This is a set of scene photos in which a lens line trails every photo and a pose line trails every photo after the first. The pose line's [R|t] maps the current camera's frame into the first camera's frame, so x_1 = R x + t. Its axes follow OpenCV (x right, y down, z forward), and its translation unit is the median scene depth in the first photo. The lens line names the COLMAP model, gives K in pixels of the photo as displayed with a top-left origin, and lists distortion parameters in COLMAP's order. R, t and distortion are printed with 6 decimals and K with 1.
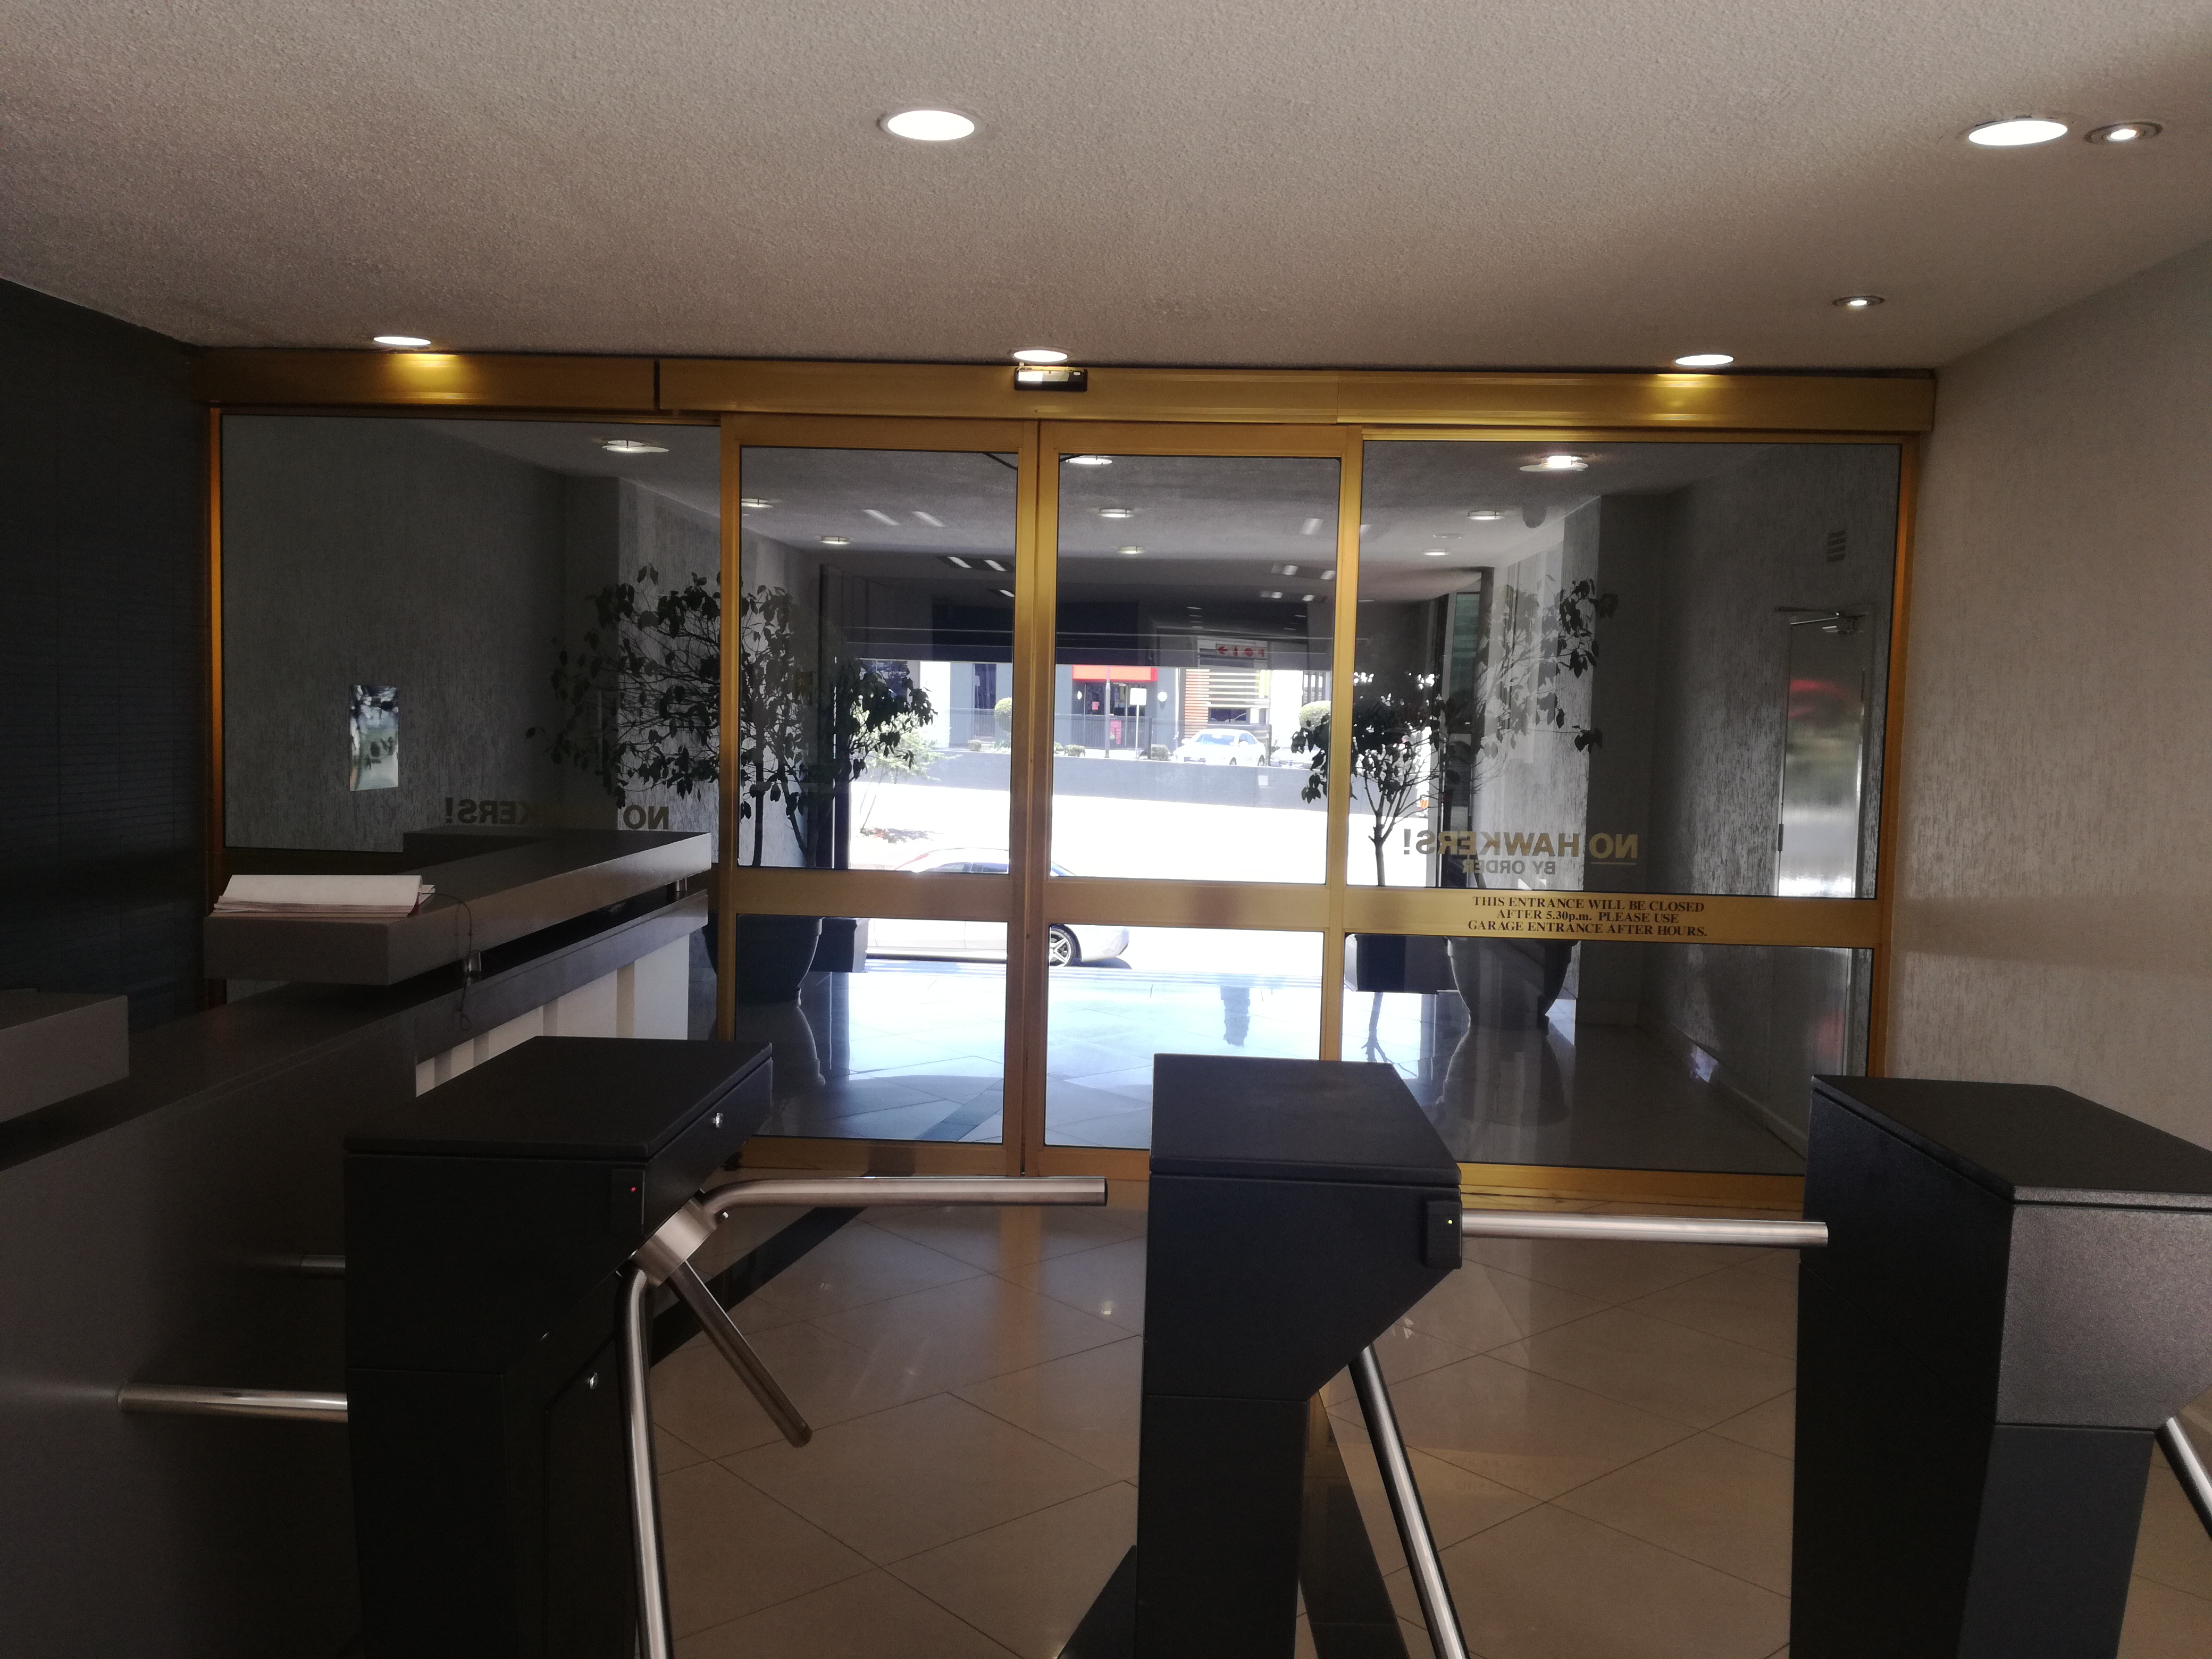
lens RADIAL K [[1831.0, 0, 1104.0], [0, 1831.0, 832.7], [0, 0, 1]] dist [0.064944, -0.136439]
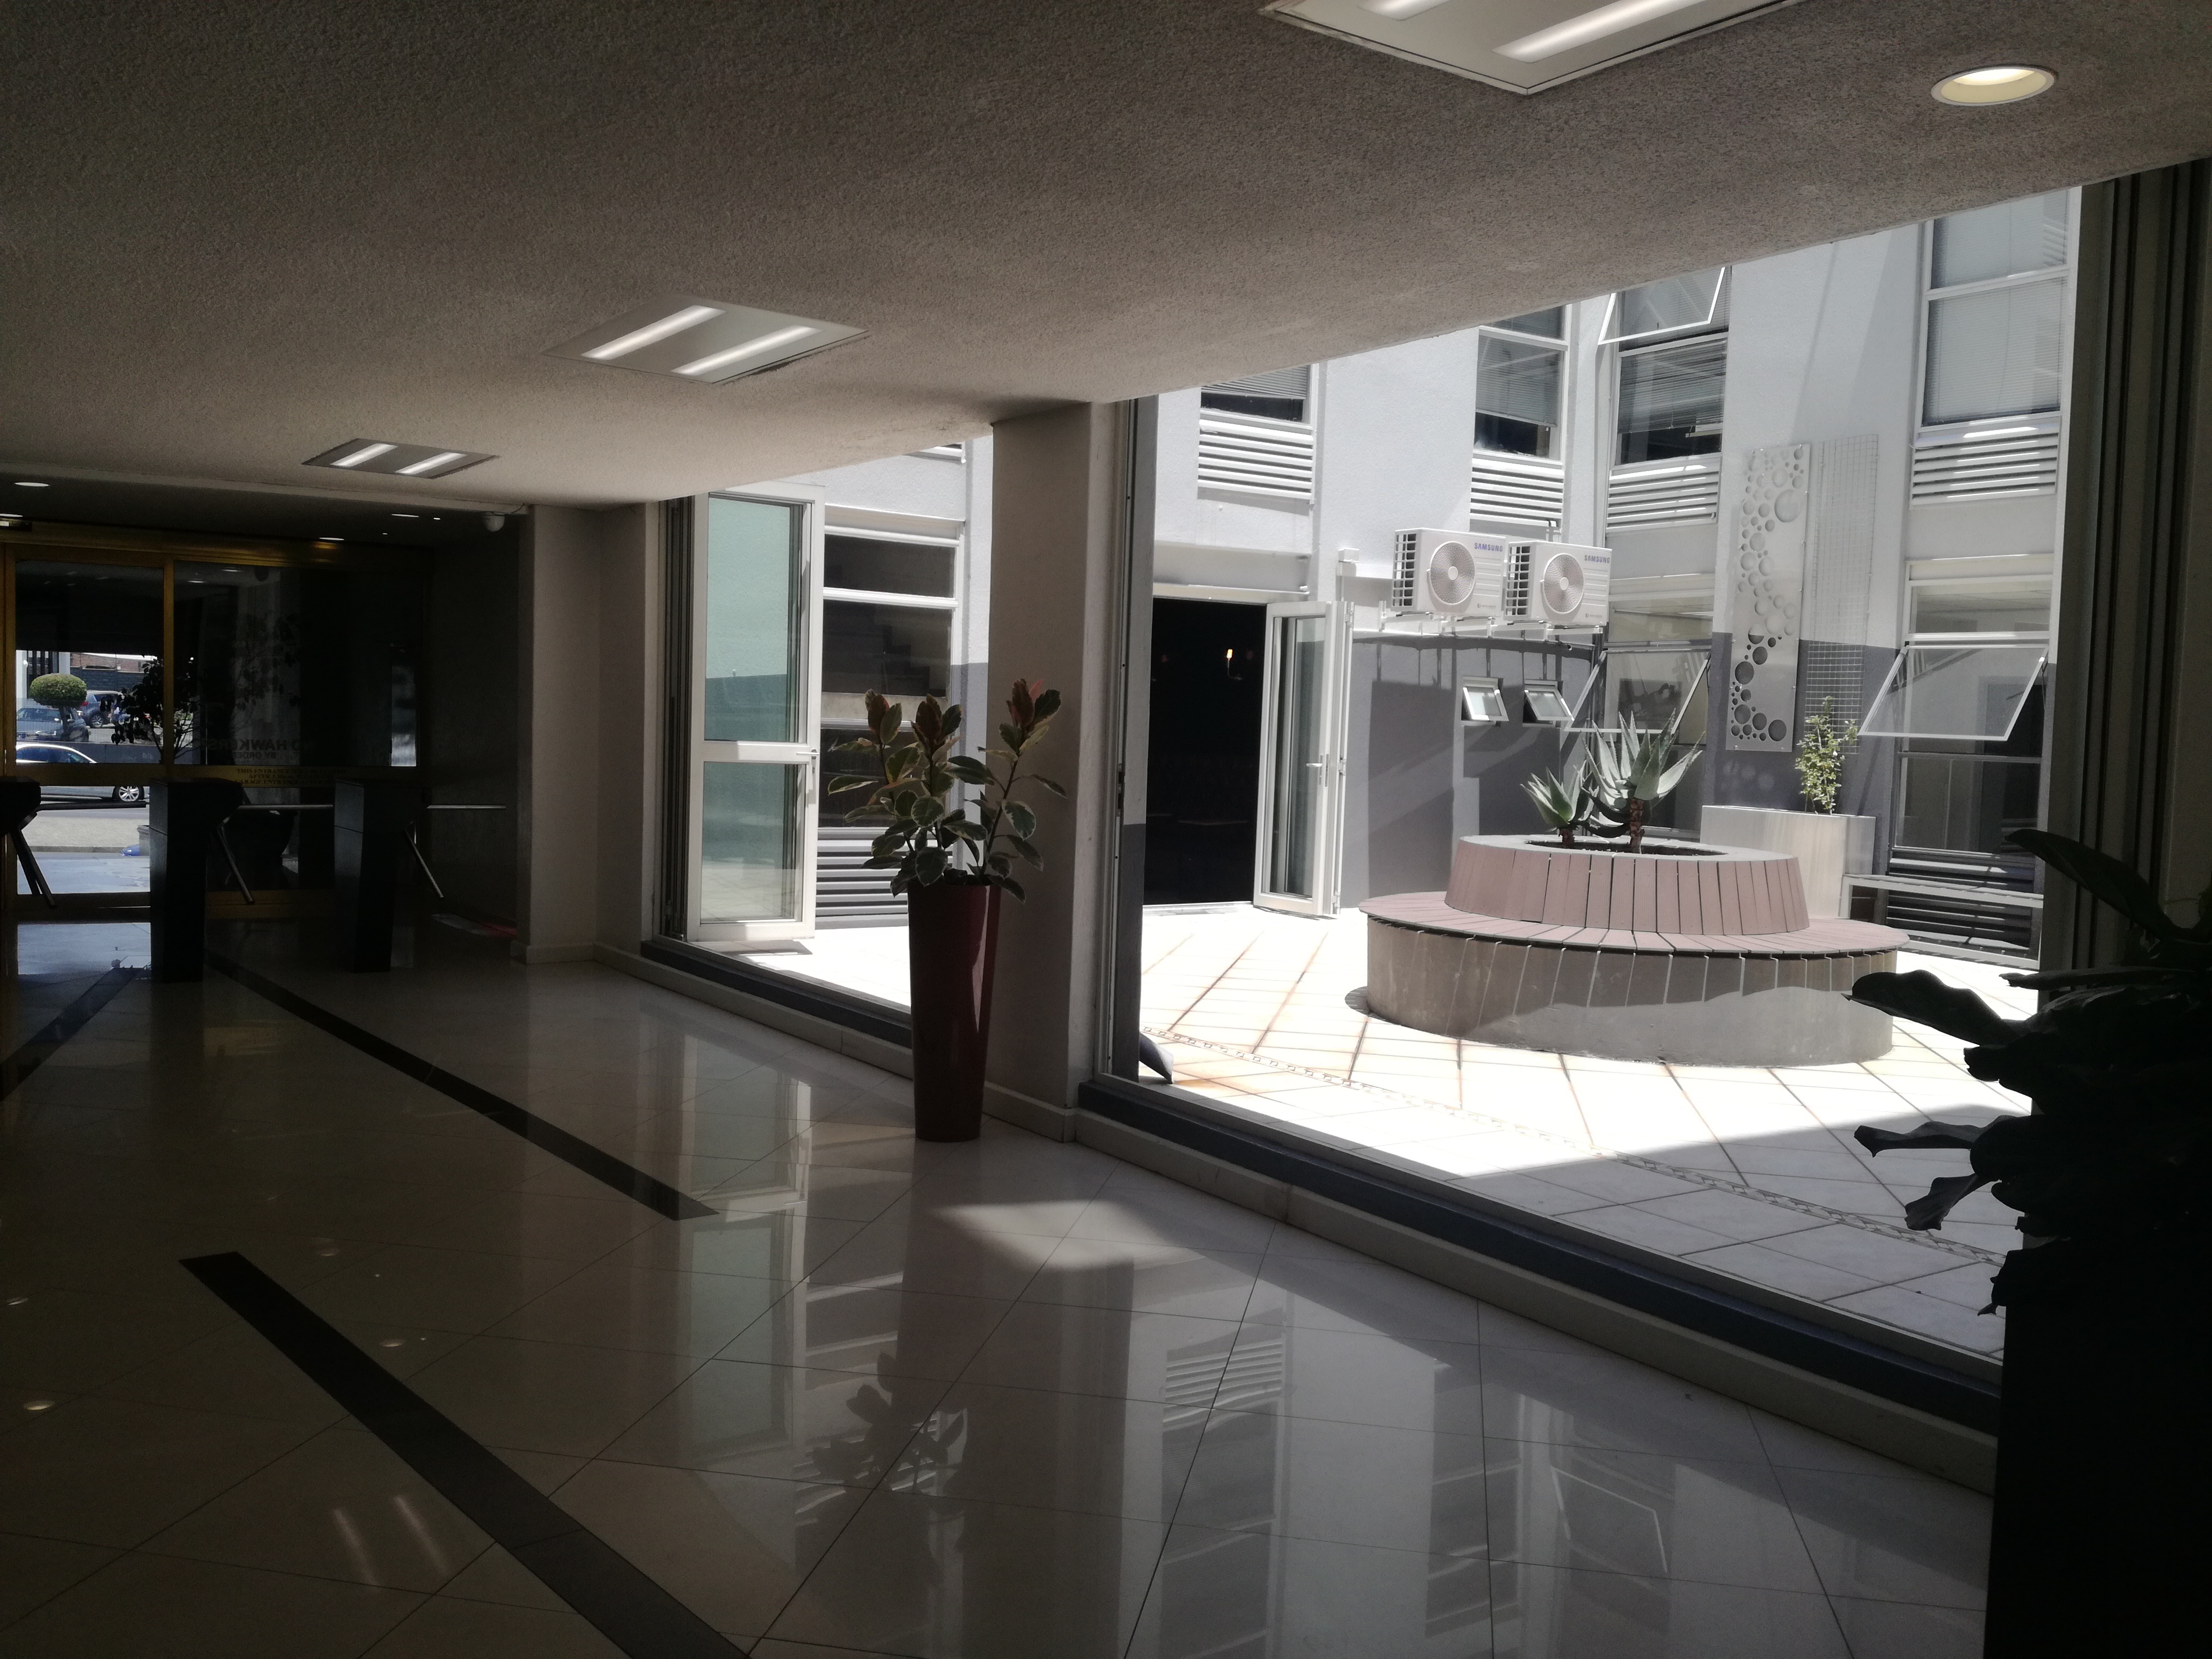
lens RADIAL K [[1831.0, 0, 1102.8], [0, 1831.0, 836.1], [0, 0, 1]] dist [0.064944, -0.136439]
pose [[0.799000, -0.038240, 0.600113, -0.191291], [0.029647, 0.999267, 0.024203, 0.058797], [-0.600599, -0.001547, 0.799549, -0.890954]]
